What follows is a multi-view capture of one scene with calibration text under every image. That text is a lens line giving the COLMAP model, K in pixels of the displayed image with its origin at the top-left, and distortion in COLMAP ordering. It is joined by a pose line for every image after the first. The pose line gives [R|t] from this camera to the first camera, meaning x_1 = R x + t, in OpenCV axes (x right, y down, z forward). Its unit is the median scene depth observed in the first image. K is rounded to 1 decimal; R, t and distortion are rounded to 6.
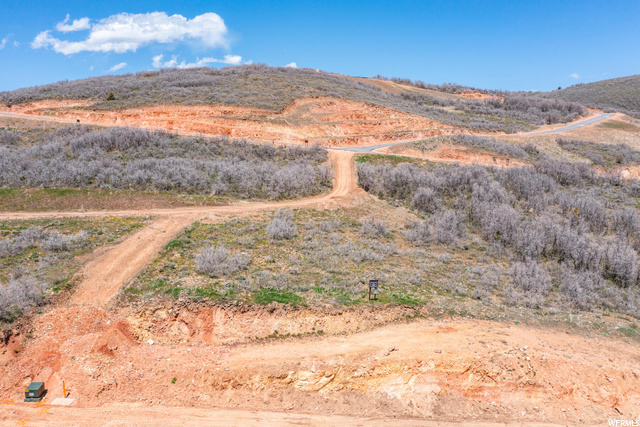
lens RADIAL K [[507.2, 0, 319.7], [0, 507.2, 213.3], [0, 0, 1]] dist [-0.010924, -0.002015]
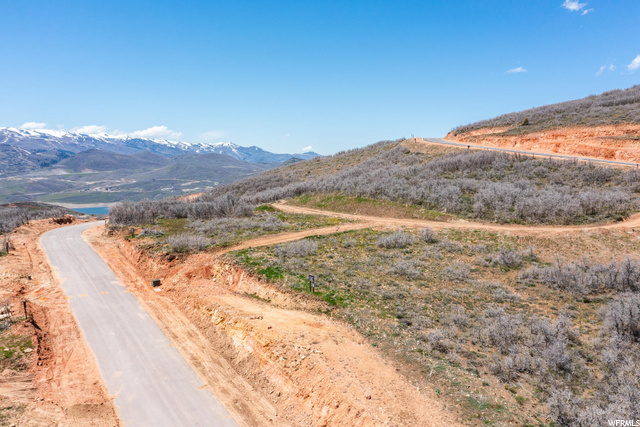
lens RADIAL K [[507.2, 0, 316.0], [0, 507.2, 210.8], [0, 0, 1]] dist [-0.010924, -0.002015]
pose [[0.499058, 0.081693, -0.862710, 0.328083], [-0.122684, 0.992180, 0.022983, -0.015688], [0.857840, 0.094371, 0.505177, 0.100748]]
